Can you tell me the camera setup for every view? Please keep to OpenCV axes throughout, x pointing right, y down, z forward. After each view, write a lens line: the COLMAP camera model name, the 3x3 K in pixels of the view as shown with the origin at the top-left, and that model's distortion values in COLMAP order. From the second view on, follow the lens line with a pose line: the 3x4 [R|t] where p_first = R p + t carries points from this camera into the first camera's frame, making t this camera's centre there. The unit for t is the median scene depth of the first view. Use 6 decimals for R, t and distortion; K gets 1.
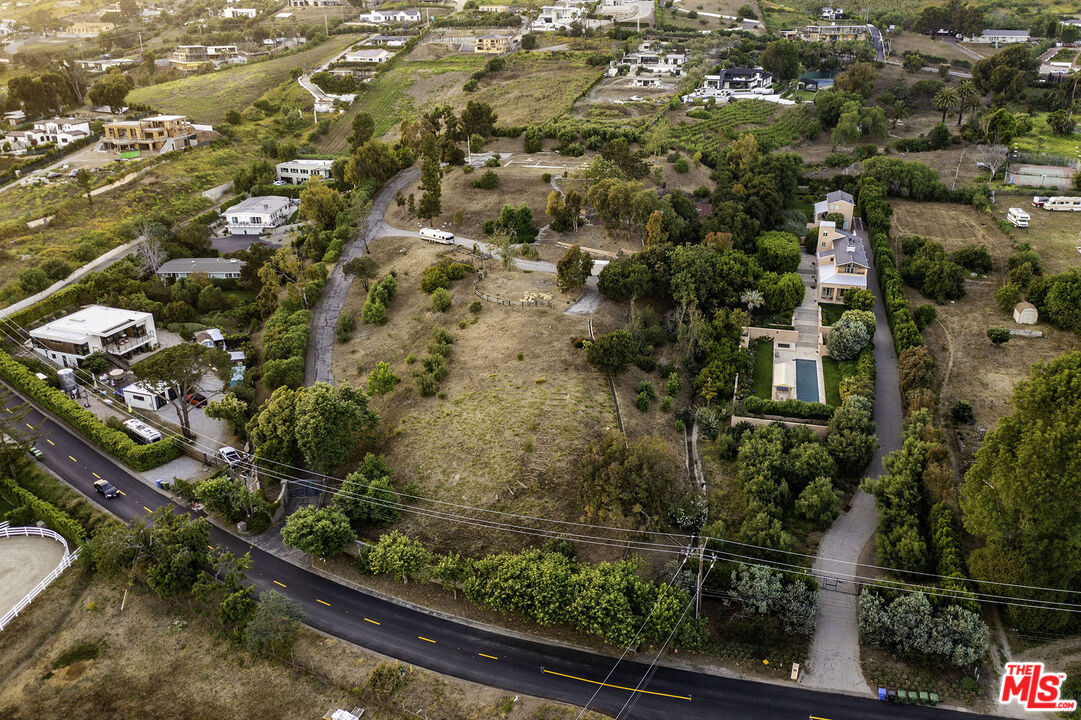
lens RADIAL K [[861.6, 0, 535.3], [0, 861.6, 347.2], [0, 0, 1]] dist [-0.010939, -0.002496]
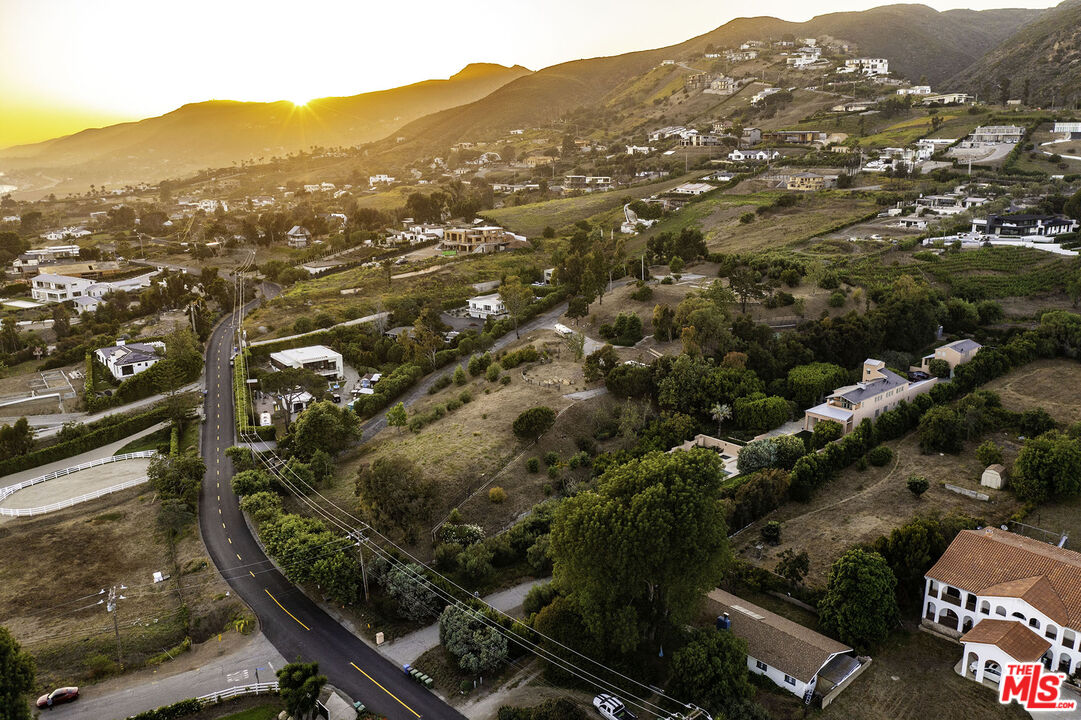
lens RADIAL K [[861.6, 0, 535.3], [0, 861.6, 347.2], [0, 0, 1]] dist [-0.010939, -0.002496]
pose [[0.838560, 0.130404, -0.528972, 0.351604], [-0.206156, 0.974686, -0.086529, 0.003318], [0.504298, 0.181611, 0.844216, -0.019758]]
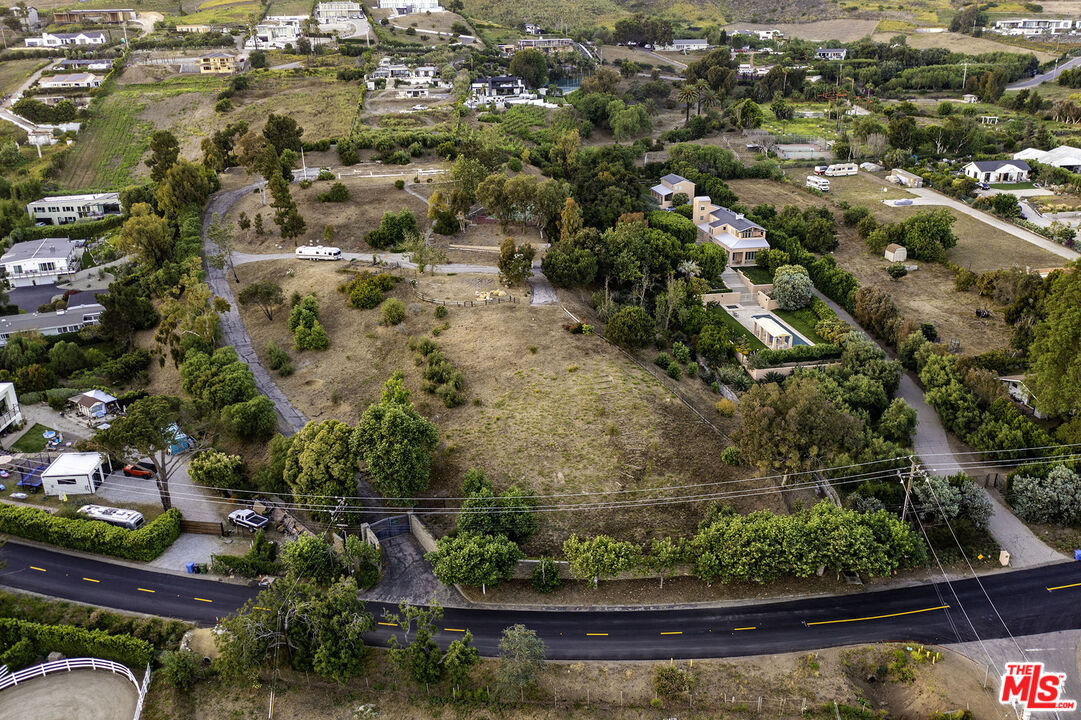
lens RADIAL K [[861.6, 0, 535.3], [0, 861.6, 347.2], [0, 0, 1]] dist [-0.010939, -0.002496]
pose [[0.911764, -0.150556, 0.382125, -0.191607], [0.163803, 0.986491, -0.002165, 0.005325], [-0.376637, 0.064568, 0.924108, 0.061793]]
